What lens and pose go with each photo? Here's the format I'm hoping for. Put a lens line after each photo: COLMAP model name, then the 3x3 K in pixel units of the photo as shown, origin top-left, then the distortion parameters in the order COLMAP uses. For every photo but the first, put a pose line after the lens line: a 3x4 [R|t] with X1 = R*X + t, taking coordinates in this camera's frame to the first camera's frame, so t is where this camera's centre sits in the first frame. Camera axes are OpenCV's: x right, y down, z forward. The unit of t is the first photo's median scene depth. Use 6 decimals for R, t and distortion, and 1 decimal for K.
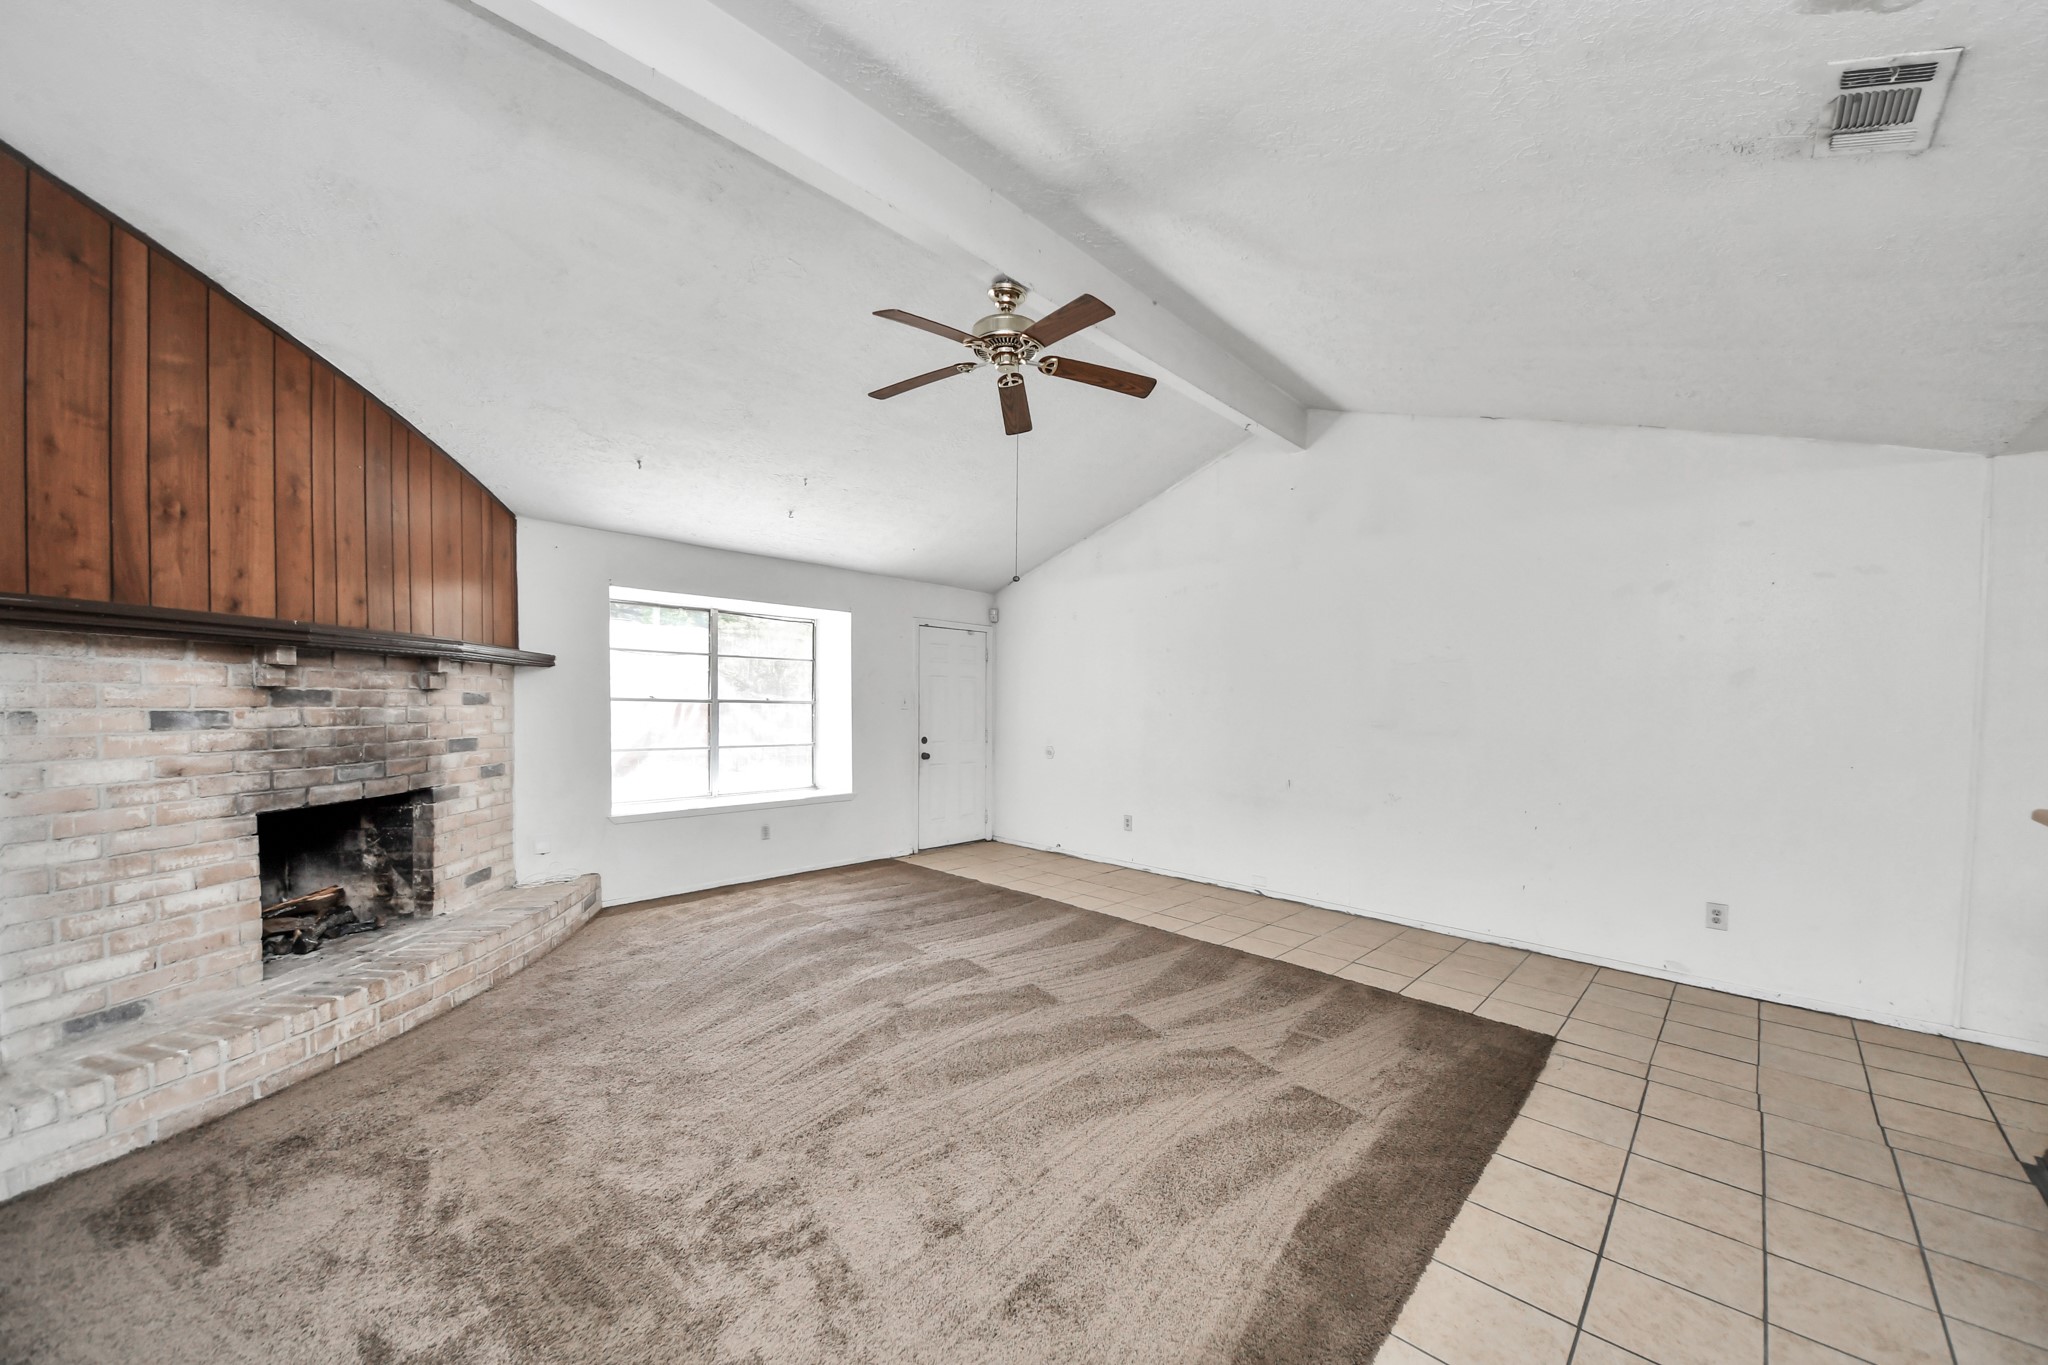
lens RADIAL K [[758.0, 0, 1024.1], [0, 758.0, 725.7], [0, 0, 1]] dist [0.028635, -0.018088]
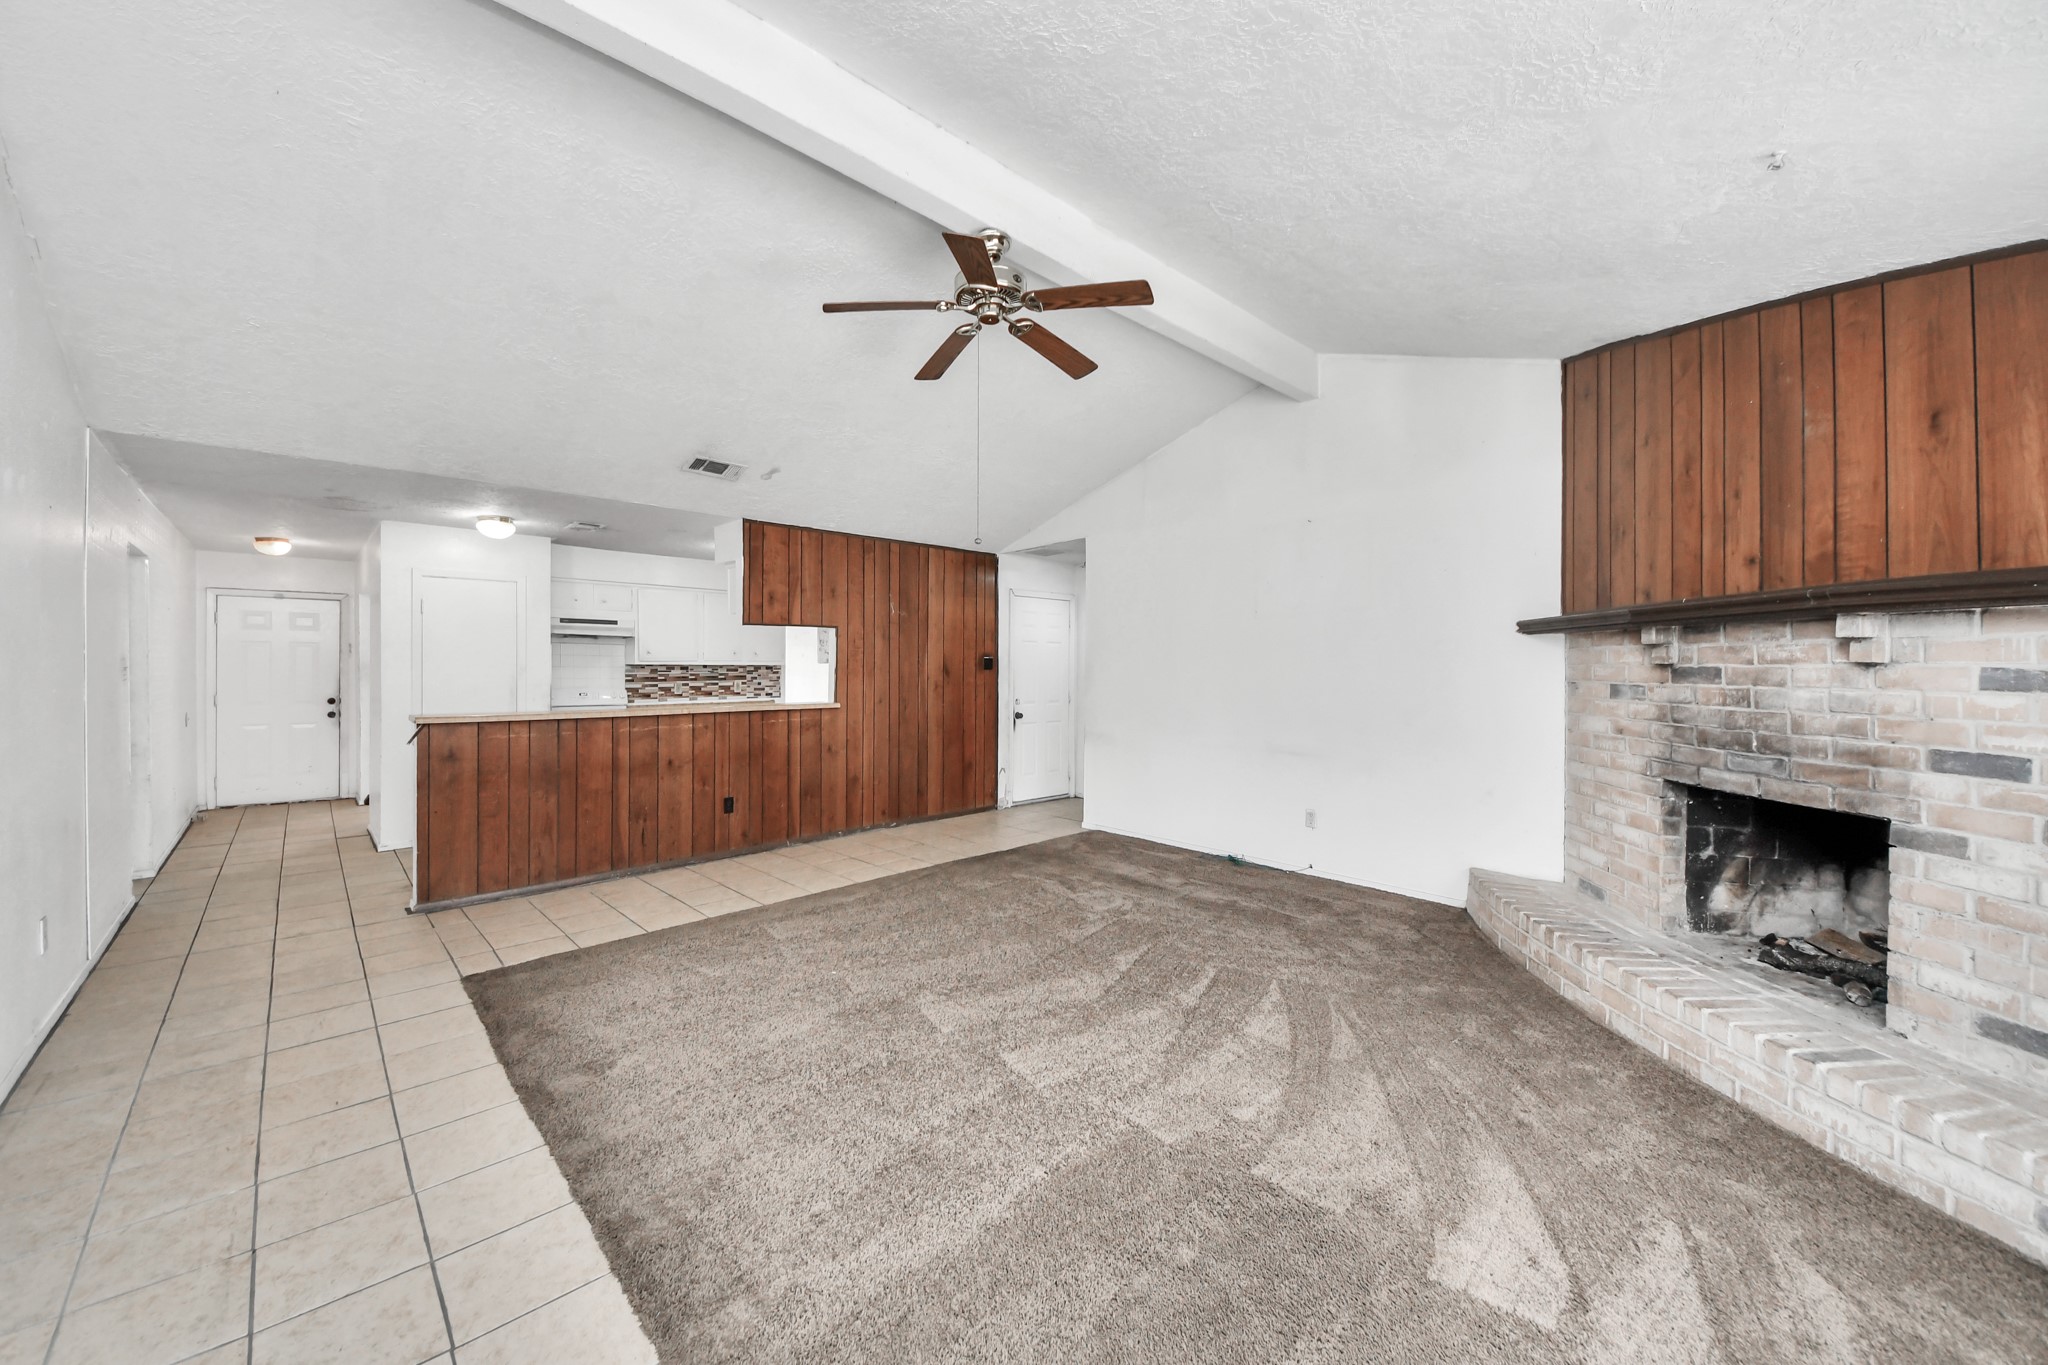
lens RADIAL K [[749.6, 0, 999.7], [0, 749.6, 664.9], [0, 0, 1]] dist [0.025809, -0.017059]
pose [[-0.998259, -0.016322, 0.056678, -0.091854], [-0.014627, 0.999437, 0.030192, -0.060018], [-0.057139, 0.029310, -0.997936, 1.856981]]
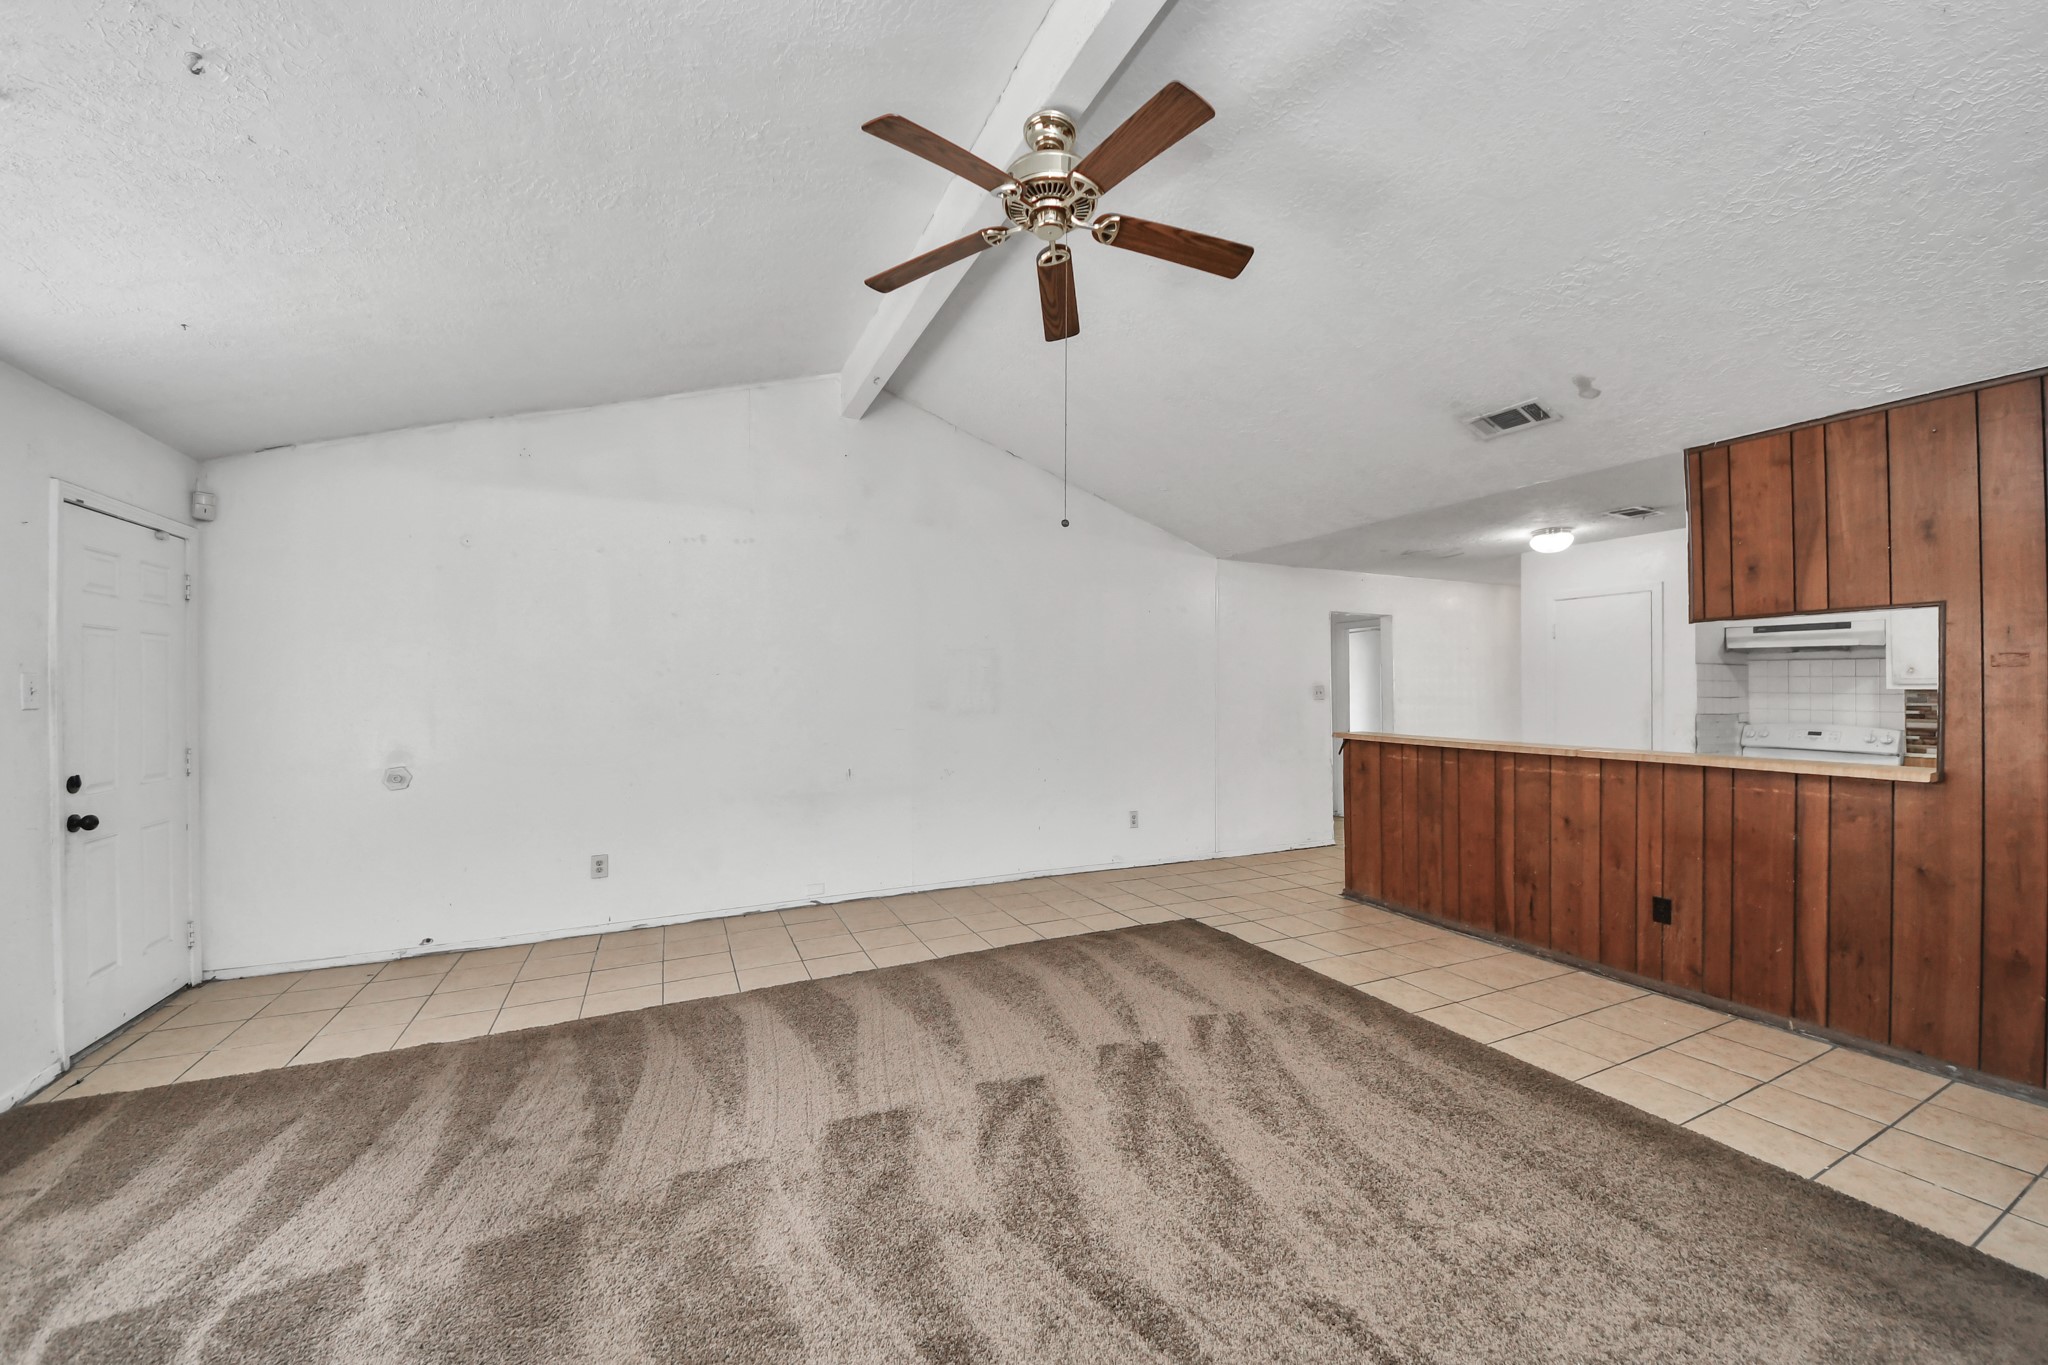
lens RADIAL K [[744.8, 0, 1048.5], [0, 744.8, 686.5], [0, 0, 1]] dist [0.048468, -0.029040]
pose [[0.320560, -0.009417, 0.947181, -0.671080], [0.031616, 0.999500, -0.000763, -0.032358], [-0.946701, 0.030190, 0.320697, 0.735999]]
